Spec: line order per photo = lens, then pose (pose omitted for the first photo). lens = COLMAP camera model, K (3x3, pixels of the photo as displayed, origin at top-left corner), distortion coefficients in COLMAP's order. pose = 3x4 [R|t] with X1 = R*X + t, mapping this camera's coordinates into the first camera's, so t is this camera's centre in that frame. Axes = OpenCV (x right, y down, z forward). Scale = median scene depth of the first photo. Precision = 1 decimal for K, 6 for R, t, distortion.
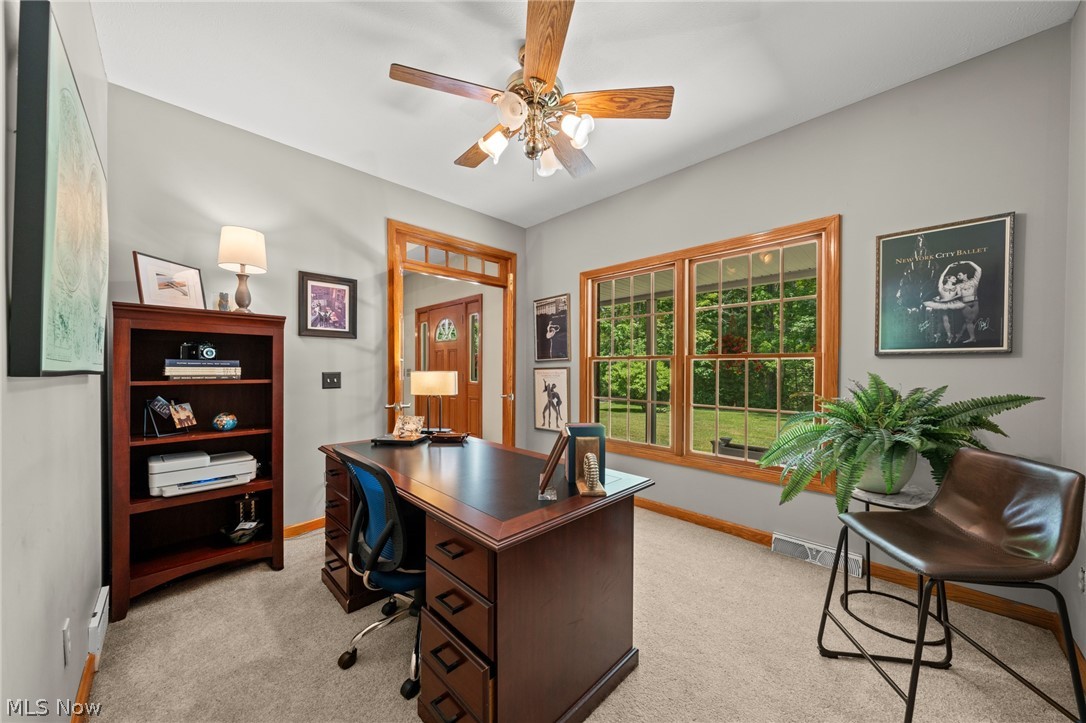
lens RADIAL K [[376.1, 0, 540.5], [0, 376.1, 367.7], [0, 0, 1]] dist [-0.002119, 0.000389]
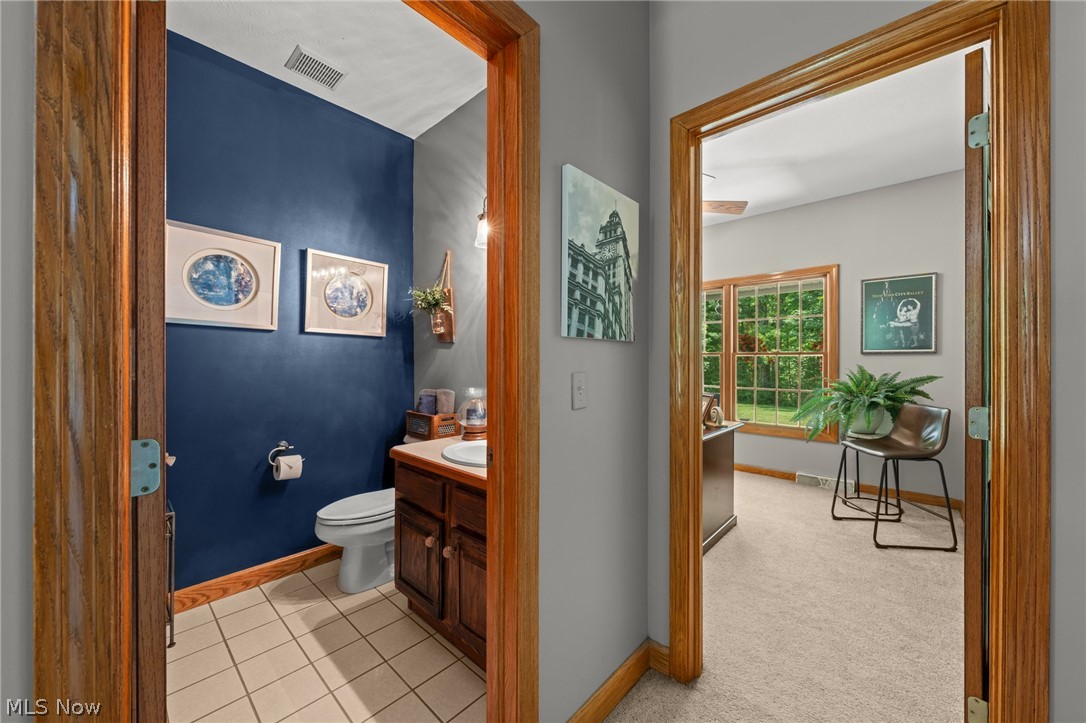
lens RADIAL K [[396.8, 0, 540.7], [0, 396.8, 356.2], [0, 0, 1]] dist [0.002285, -0.000213]
pose [[0.999094, -0.000171, 0.042559, -0.631484], [0.000692, 0.999925, -0.012243, -0.002626], [-0.042554, 0.012261, 0.999019, -0.734978]]
